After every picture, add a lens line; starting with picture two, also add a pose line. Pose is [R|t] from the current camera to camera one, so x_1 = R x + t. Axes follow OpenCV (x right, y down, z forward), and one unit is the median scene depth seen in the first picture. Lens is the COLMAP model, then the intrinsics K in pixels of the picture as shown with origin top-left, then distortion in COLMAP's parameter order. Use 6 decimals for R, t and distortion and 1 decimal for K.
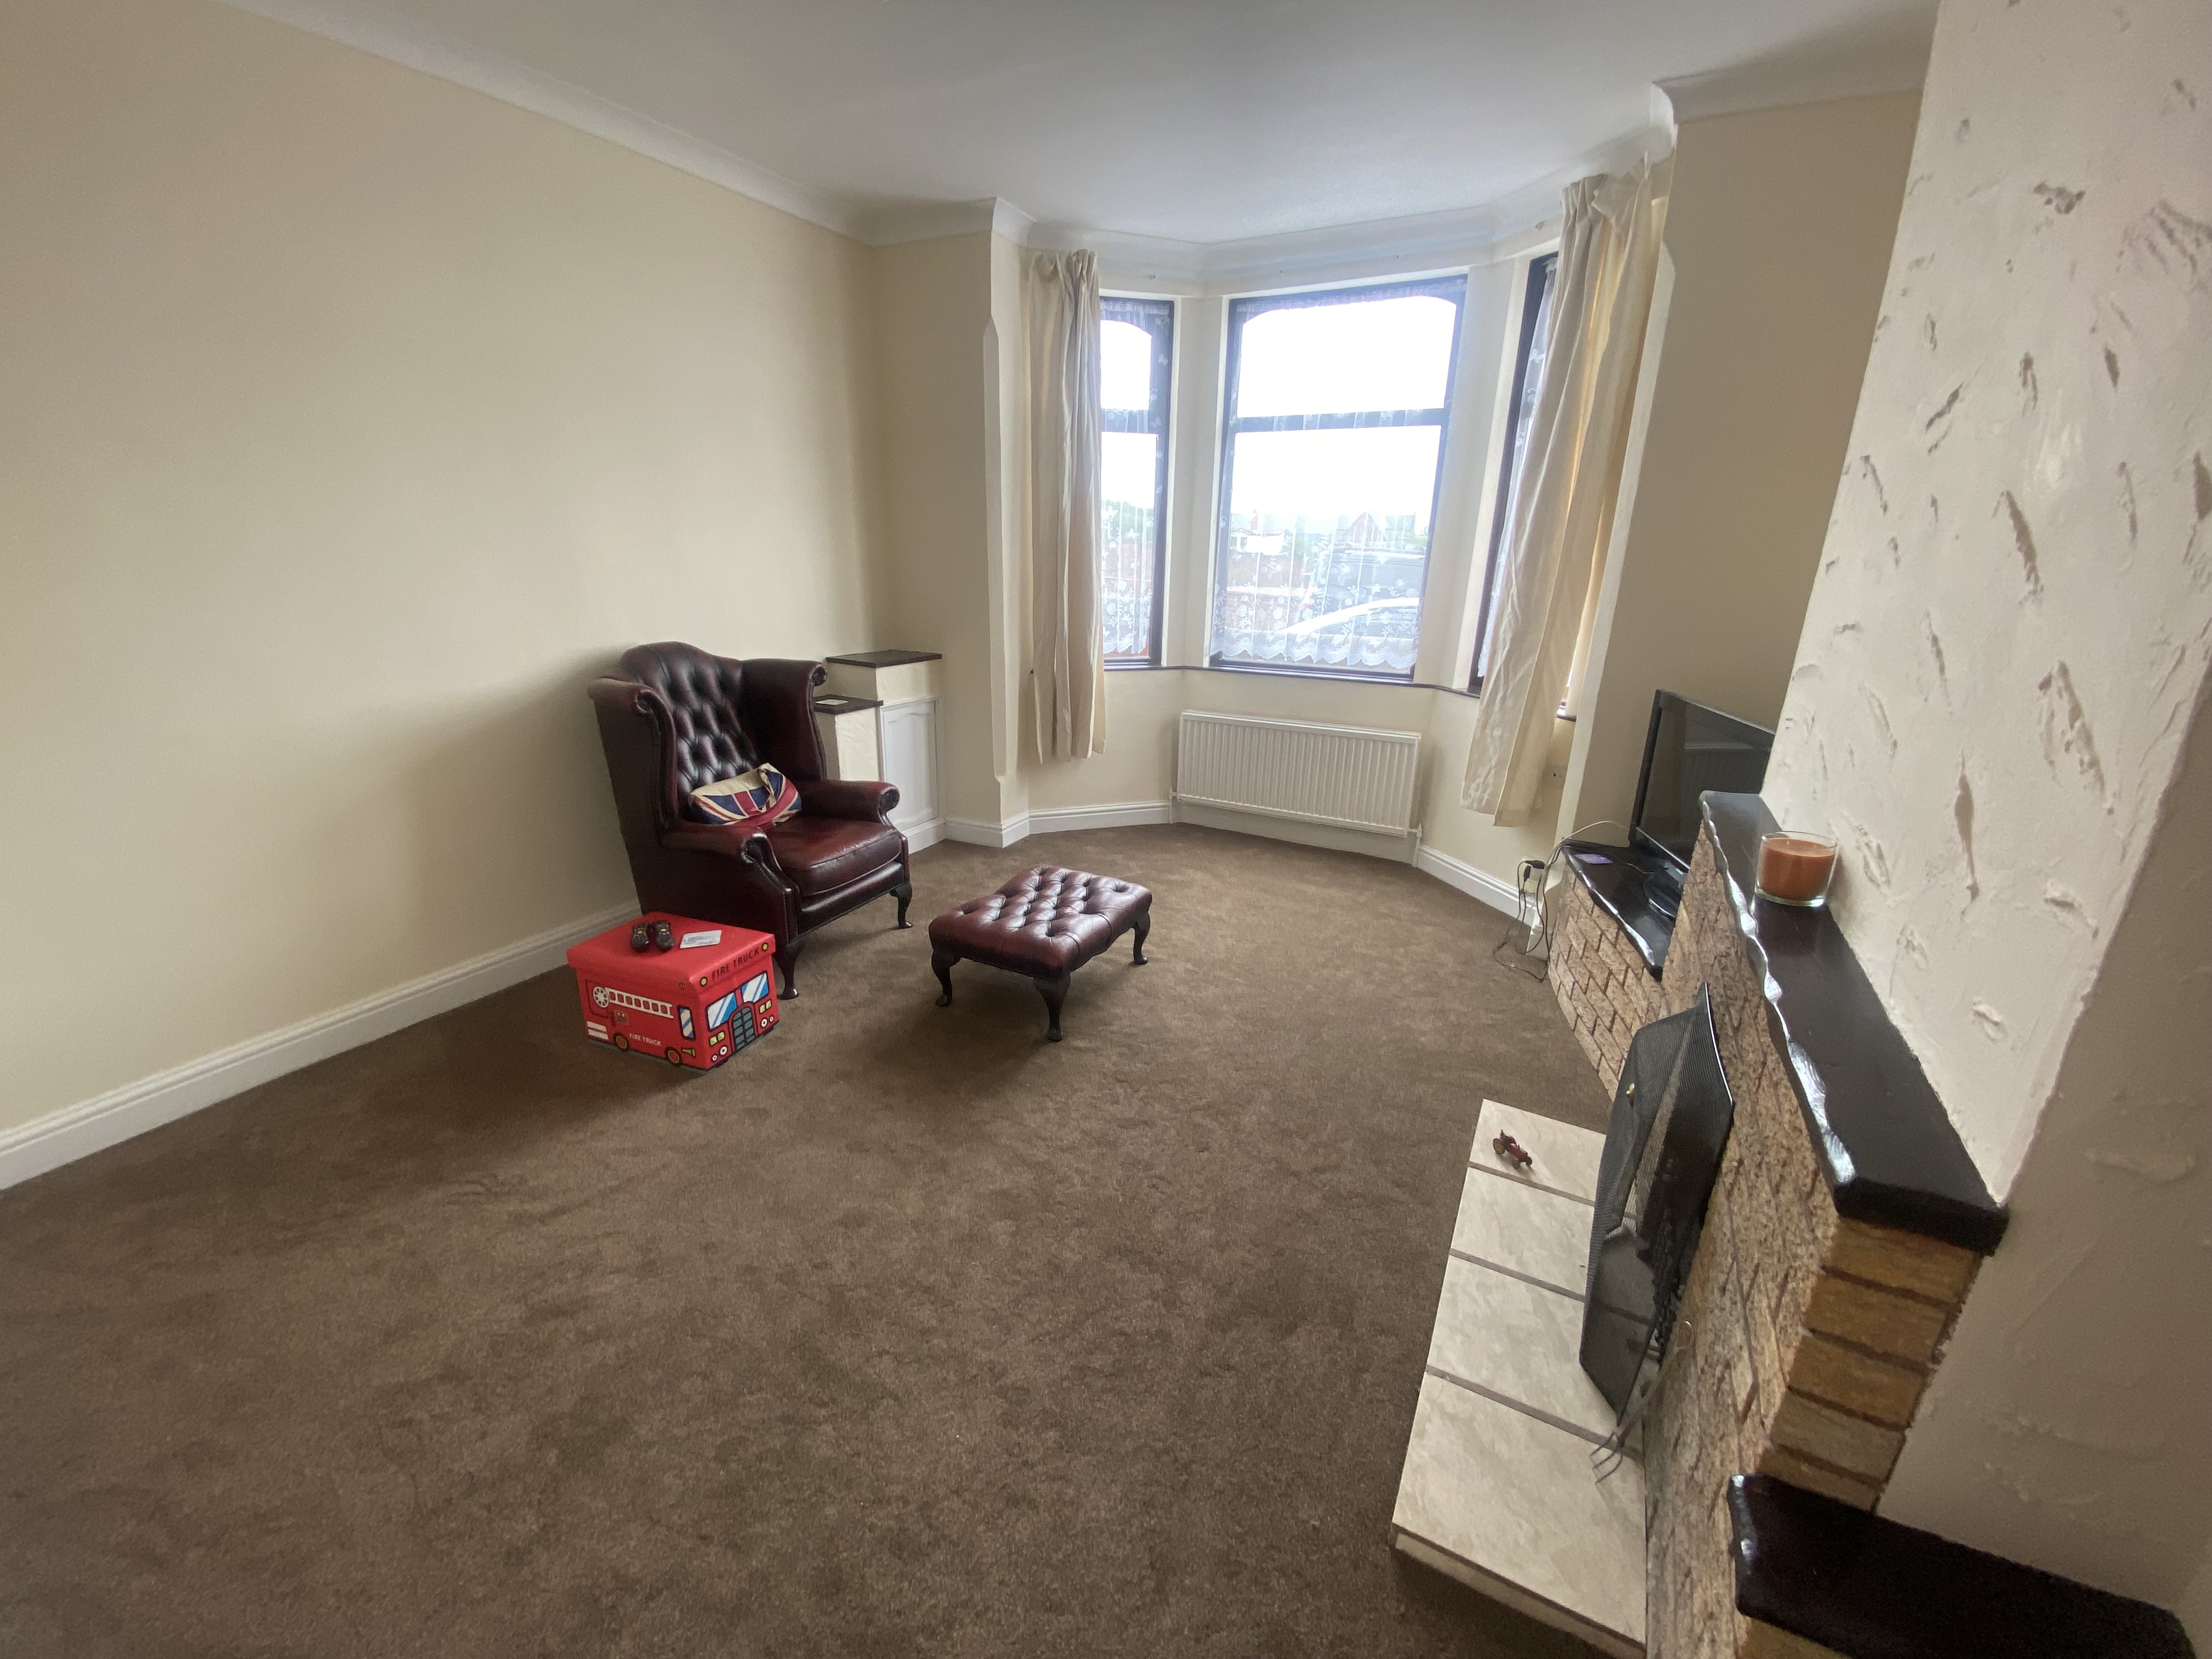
lens RADIAL K [[896.1, 0, 1100.0], [0, 896.1, 830.2], [0, 0, 1]] dist [-0.017236, -0.000257]
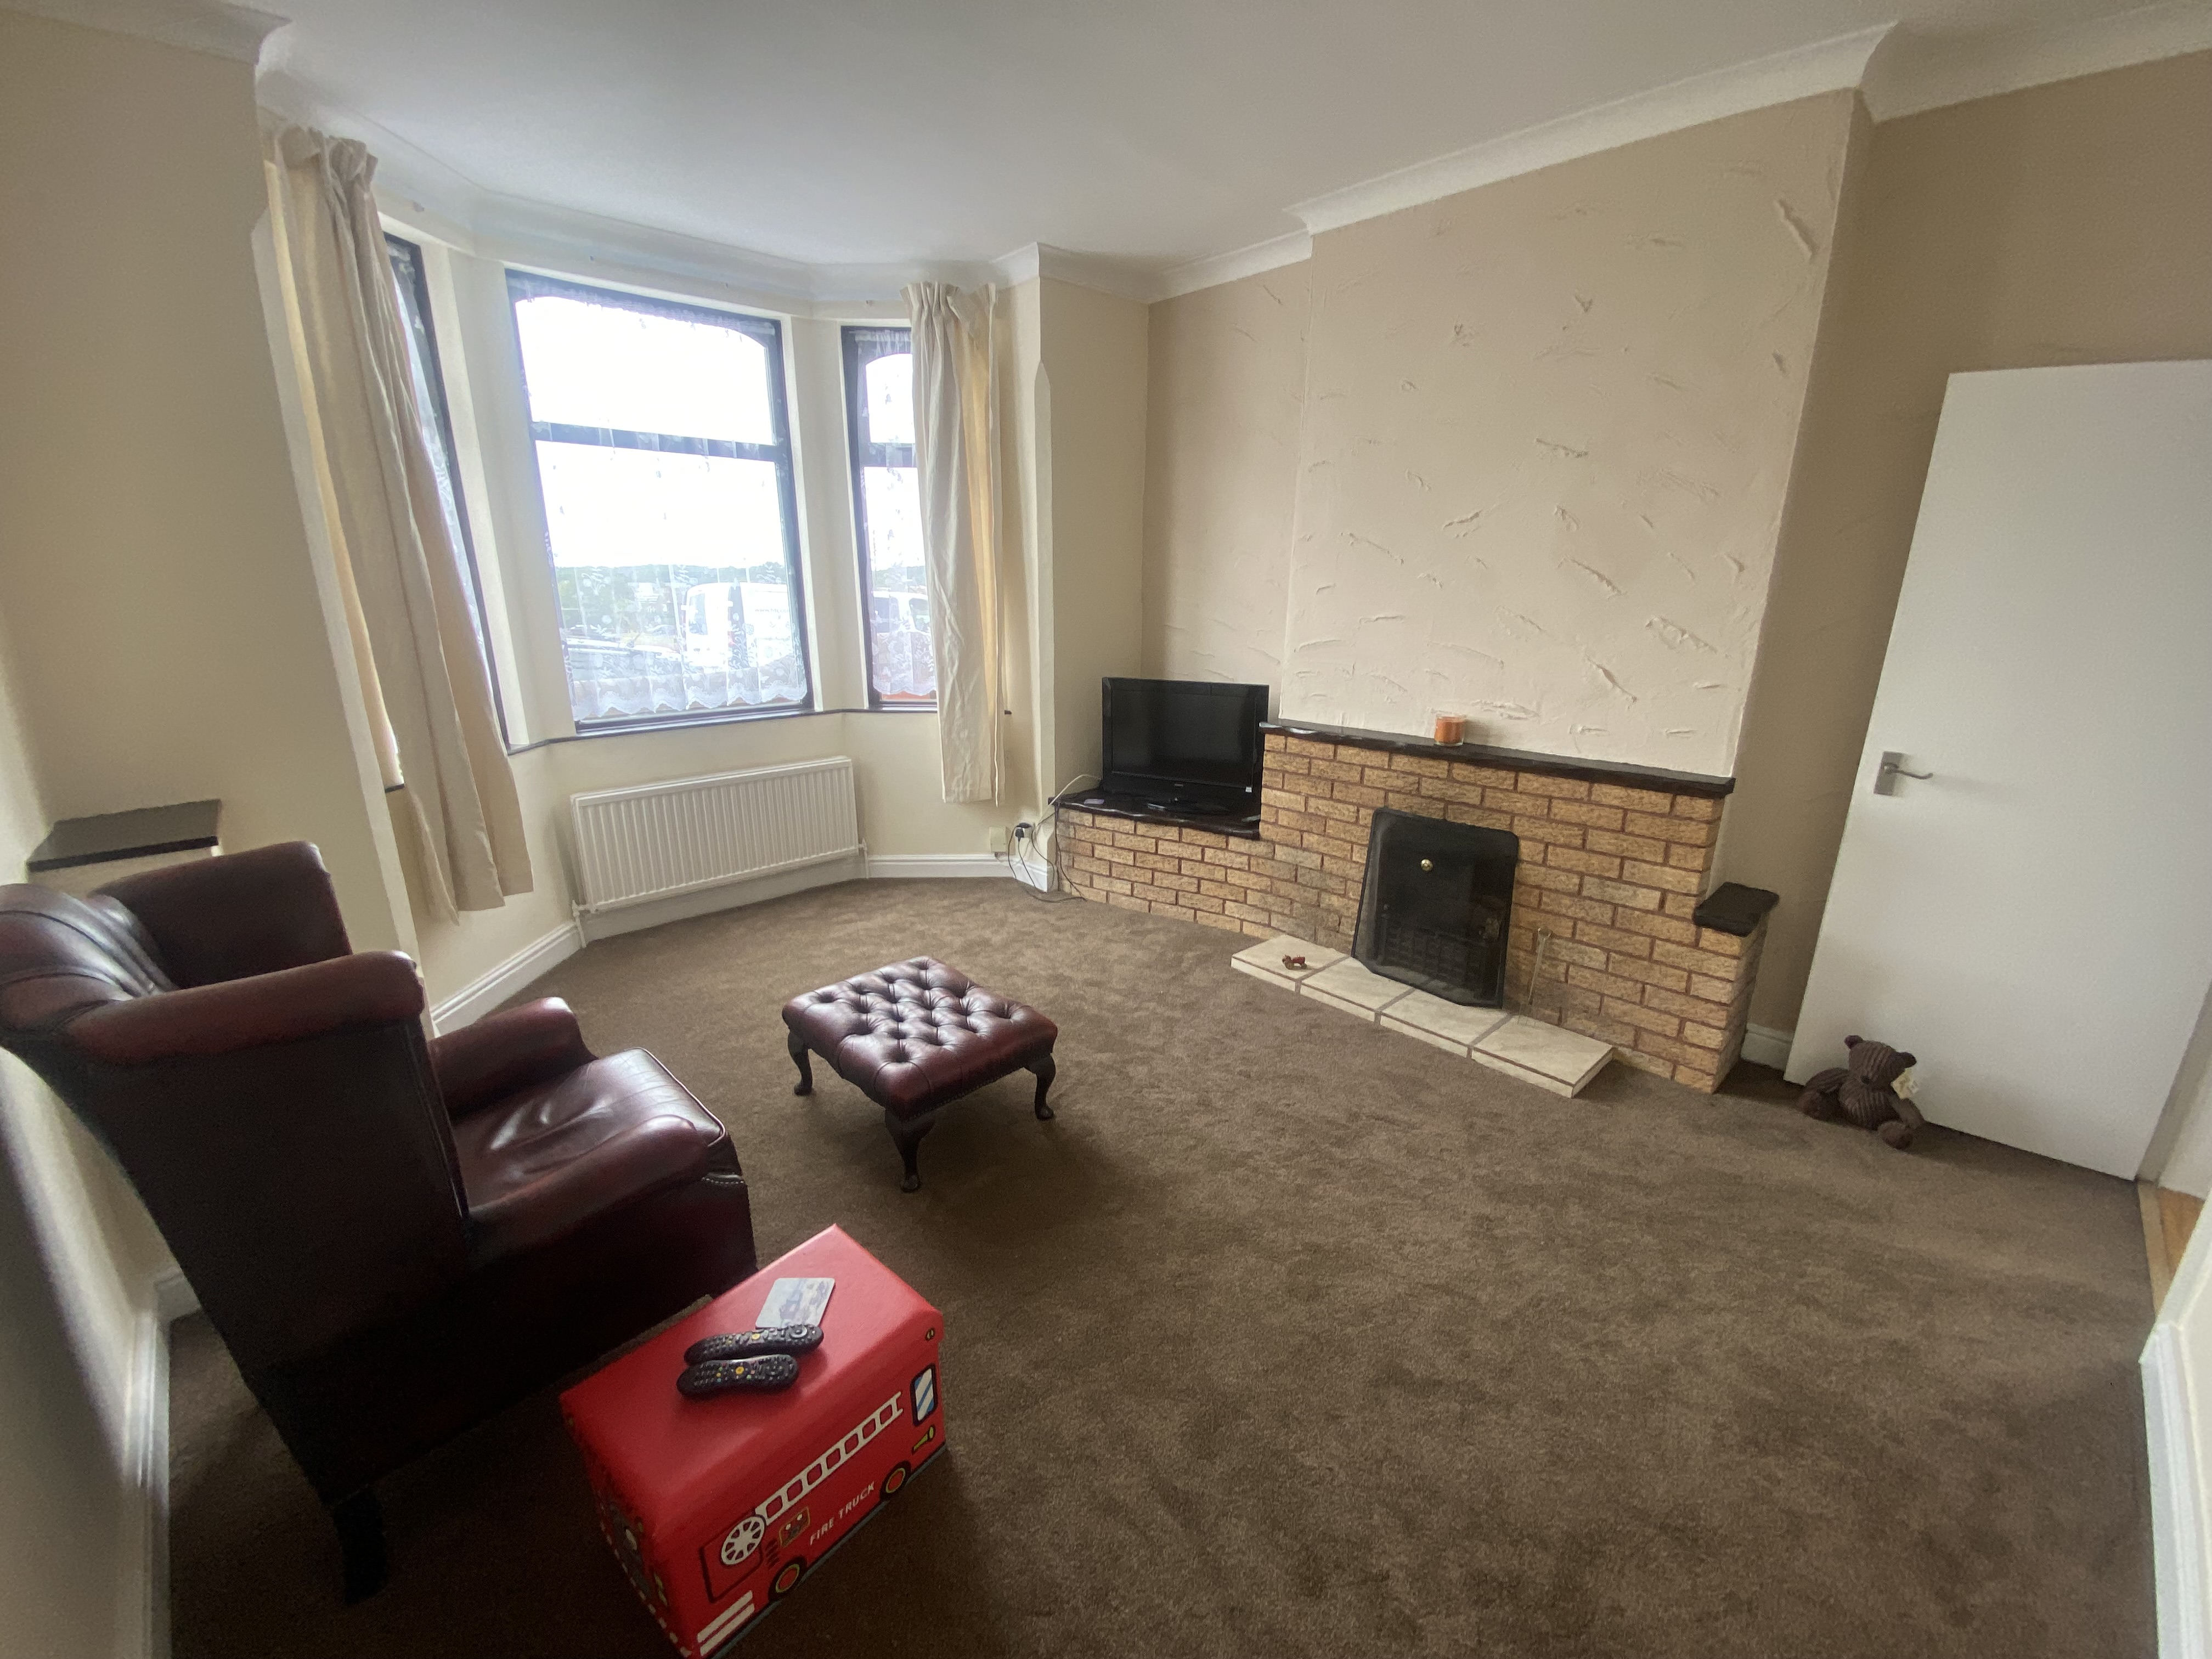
lens RADIAL K [[896.1, 0, 1100.0], [0, 896.1, 830.2], [0, 0, 1]] dist [-0.017236, -0.000257]
pose [[0.299039, -0.272514, 0.914501, -0.557967], [0.286417, 0.939799, 0.186396, -0.141025], [-0.910242, 0.206189, 0.359089, 0.378789]]
